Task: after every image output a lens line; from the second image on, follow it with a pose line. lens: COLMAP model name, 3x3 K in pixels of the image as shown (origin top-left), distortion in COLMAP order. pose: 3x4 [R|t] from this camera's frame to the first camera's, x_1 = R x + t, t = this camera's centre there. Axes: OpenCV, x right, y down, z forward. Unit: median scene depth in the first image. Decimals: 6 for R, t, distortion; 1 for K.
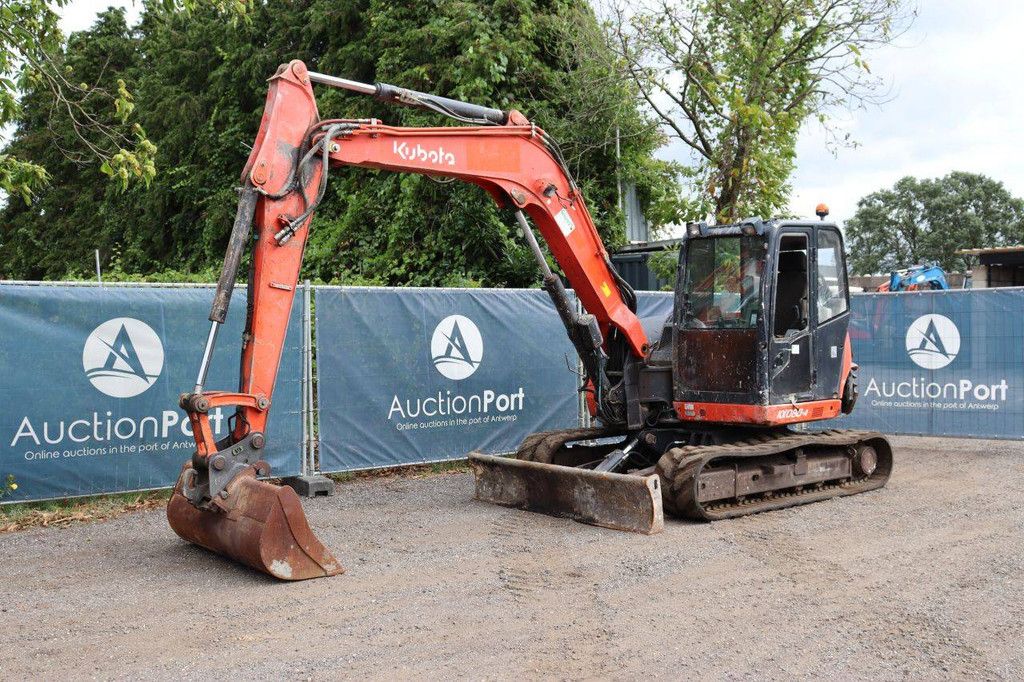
lens RADIAL K [[1078.4, 0, 512.0], [0, 1078.4, 341.0], [0, 0, 1]] dist [-0.059983, -0.000416]
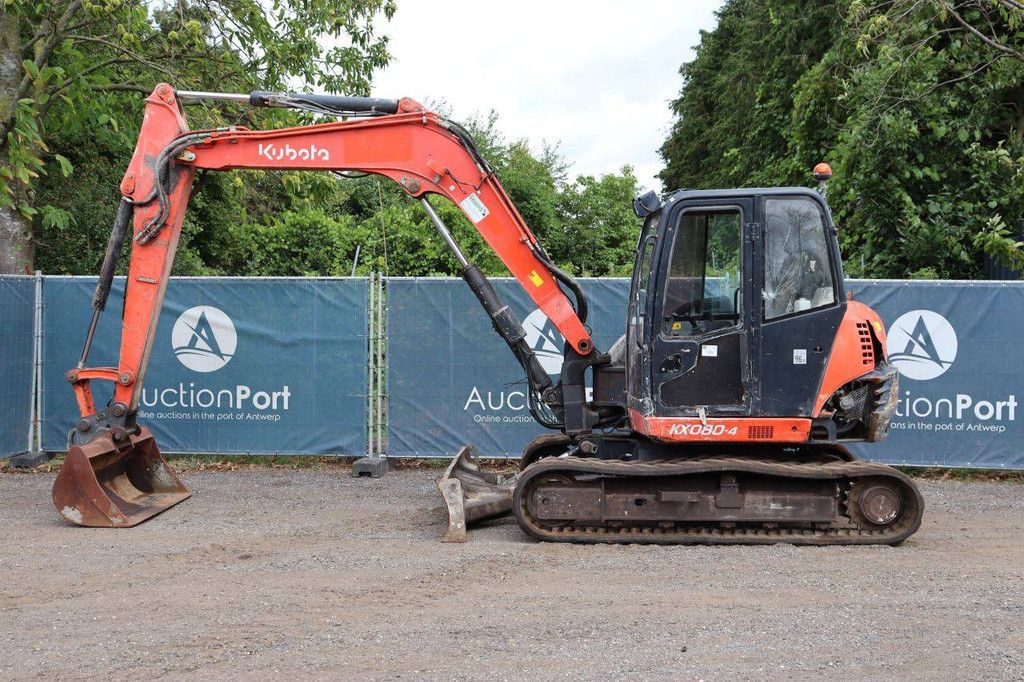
lens RADIAL K [[1193.6, 0, 512.0], [0, 1193.6, 341.0], [0, 0, 1]] dist [-0.067508, 0.287027]
pose [[0.750679, 0.026023, -0.660155, 0.753448], [-0.022229, 0.999653, 0.014130, -0.009111], [0.660294, 0.004068, 0.750997, 0.232873]]
